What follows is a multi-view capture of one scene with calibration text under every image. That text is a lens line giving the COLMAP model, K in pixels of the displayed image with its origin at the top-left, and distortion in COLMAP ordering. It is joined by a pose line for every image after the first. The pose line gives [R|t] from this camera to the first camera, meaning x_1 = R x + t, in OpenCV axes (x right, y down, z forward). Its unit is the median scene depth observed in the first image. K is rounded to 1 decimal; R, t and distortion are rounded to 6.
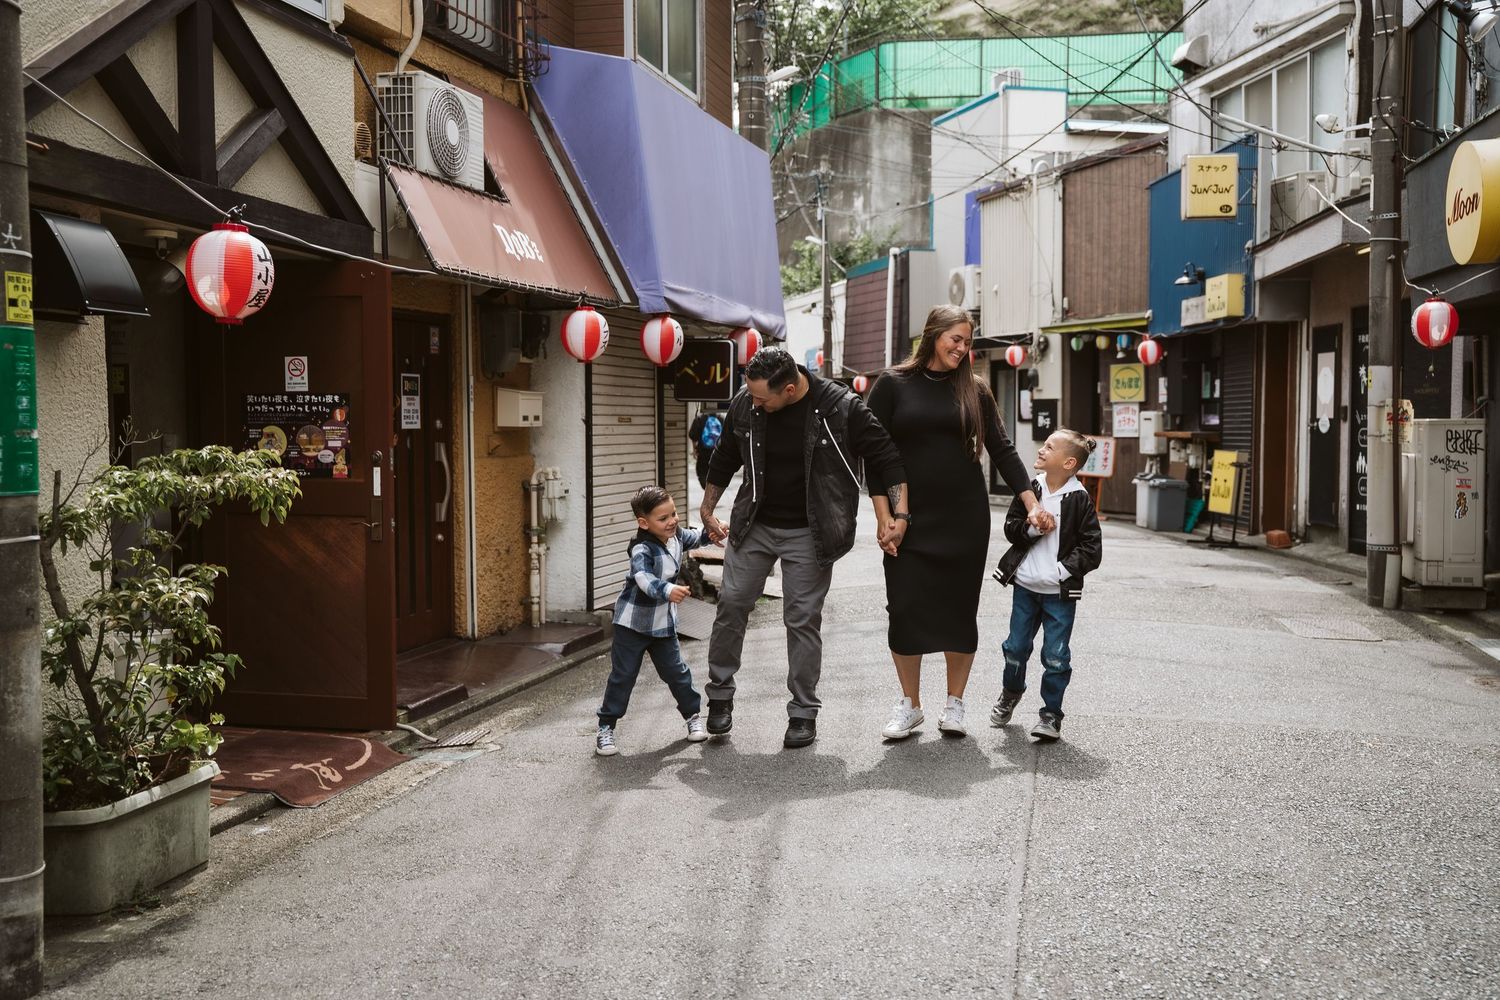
lens RADIAL K [[1488.2, 0, 750.0], [0, 1488.2, 500.0], [0, 0, 1]] dist [0.003489, 0.147996]
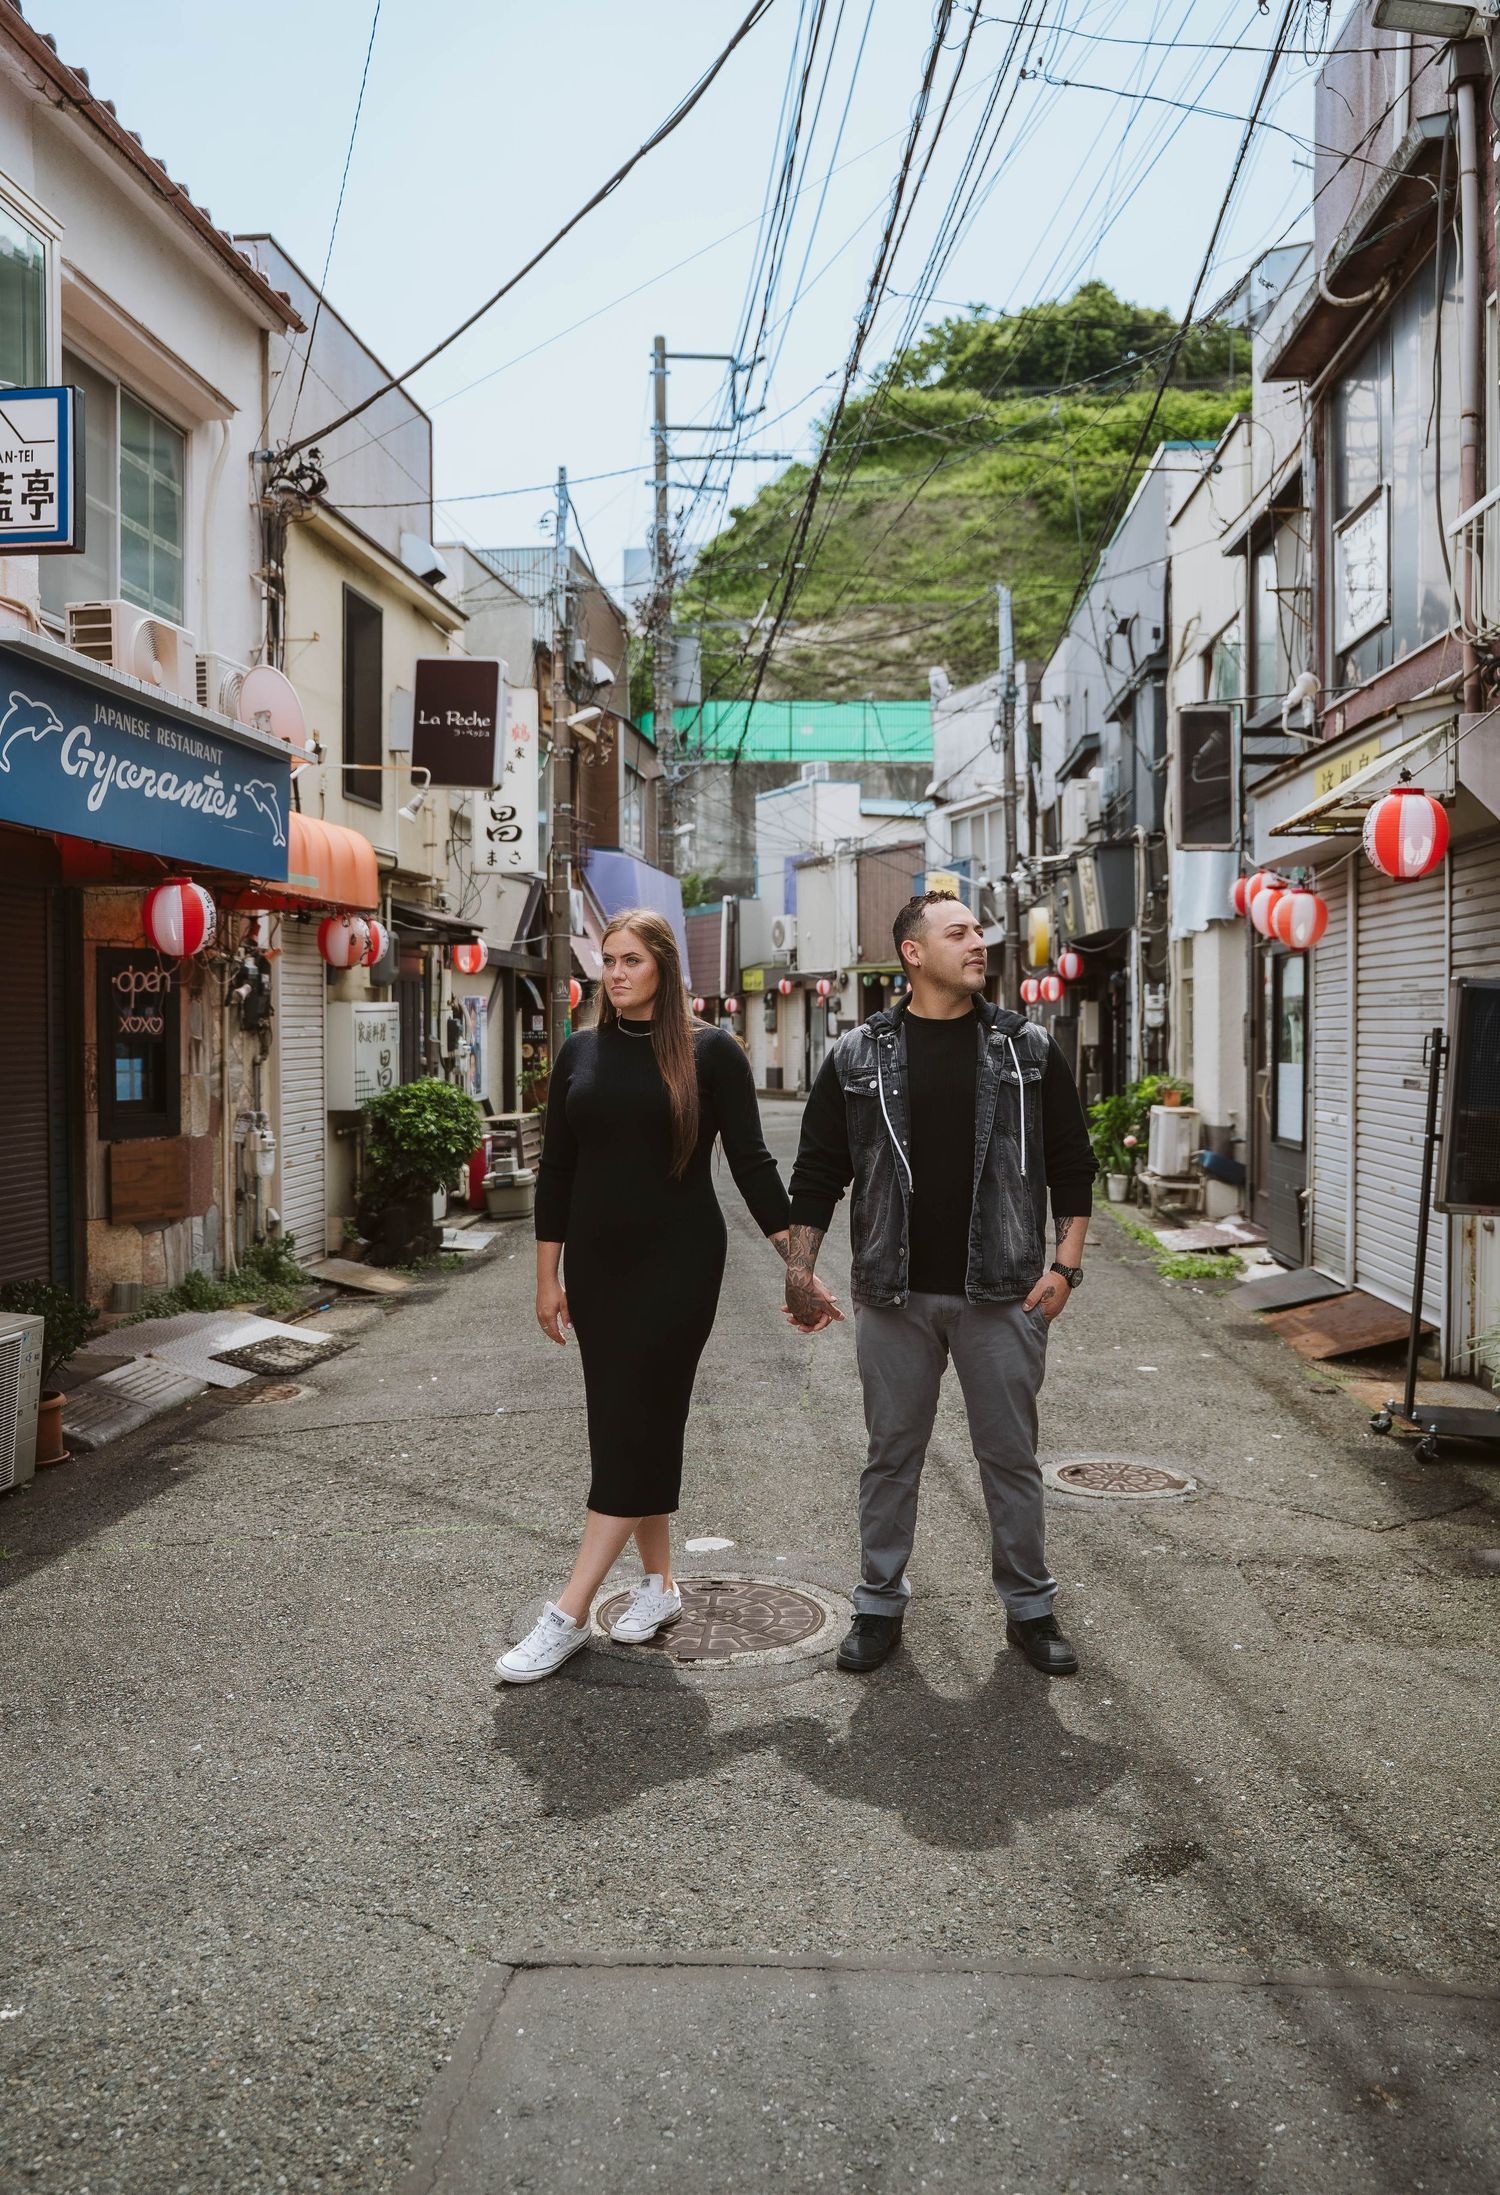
lens RADIAL K [[1832.9, 0, 734.5], [0, 1832.9, 1093.7], [0, 0, 1]] dist [-0.102591, 0.121881]
pose [[0.991736, -0.005352, 0.128185, -0.238983], [0.007511, 0.999838, -0.016363, 0.052200], [-0.128077, 0.017190, 0.991615, -1.312318]]
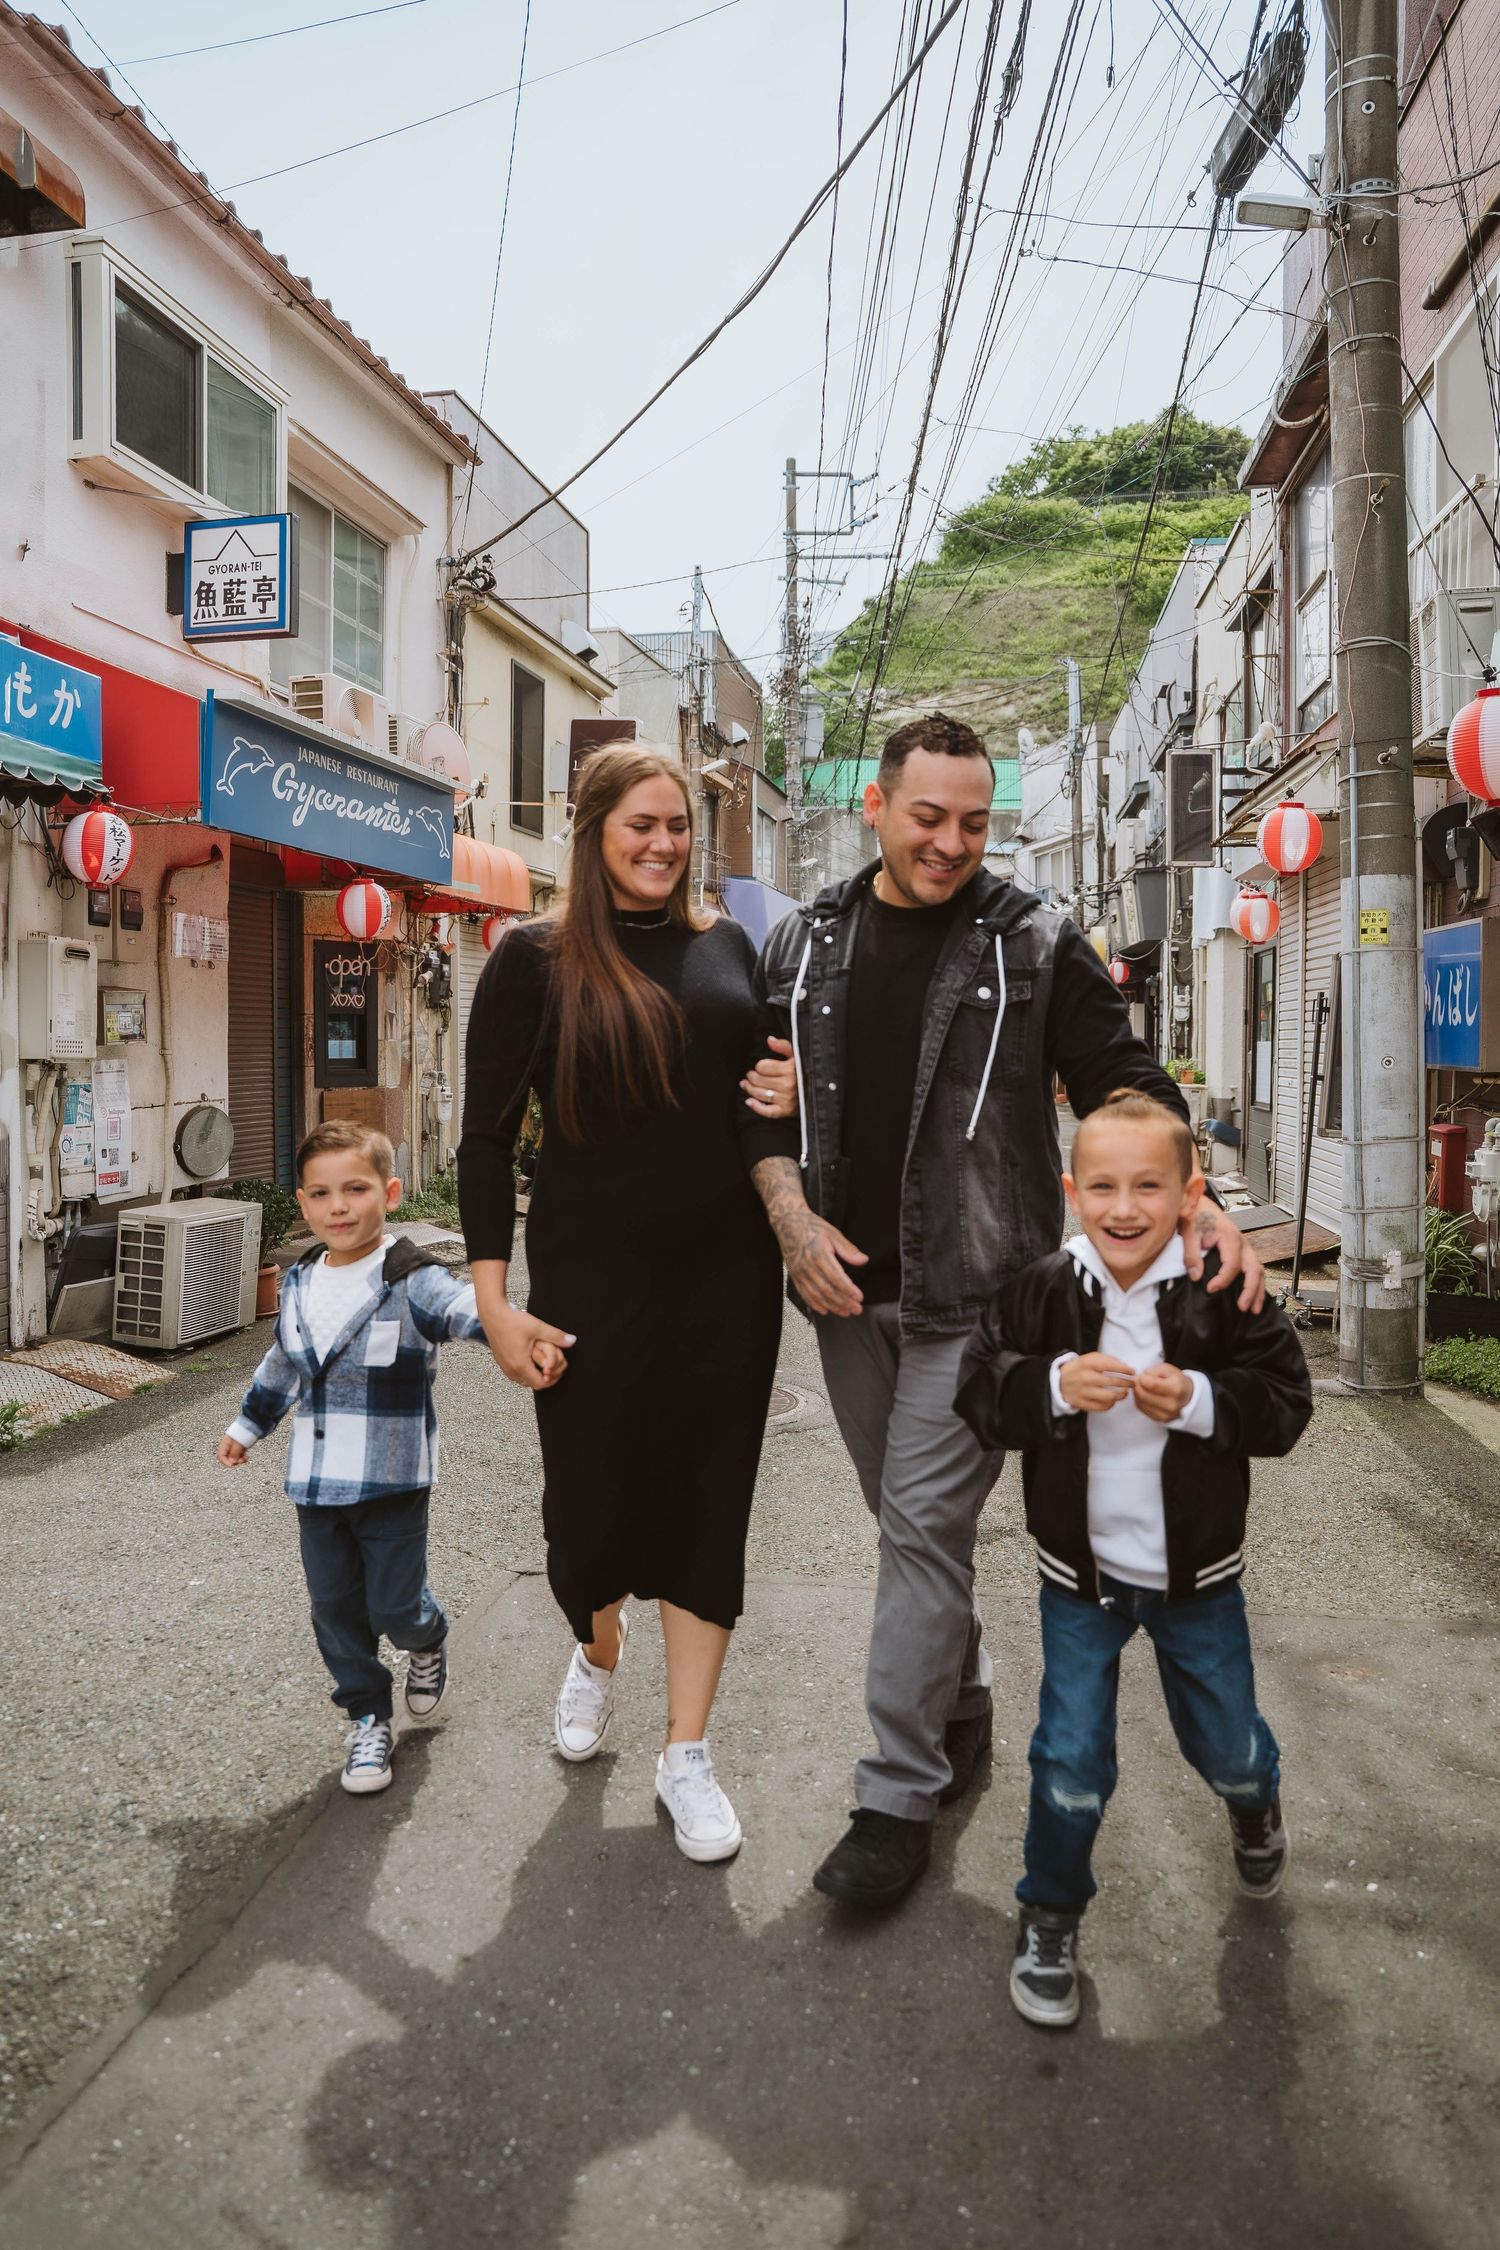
lens RADIAL K [[1544.1, 0, 743.2], [0, 1544.1, 1133.9], [0, 0, 1]] dist [-0.139737, 0.105868]
pose [[0.999079, 0.002566, 0.042825, -0.200036], [-0.002950, 0.999956, 0.008902, 0.079318], [-0.042800, -0.009020, 0.999043, -1.383968]]
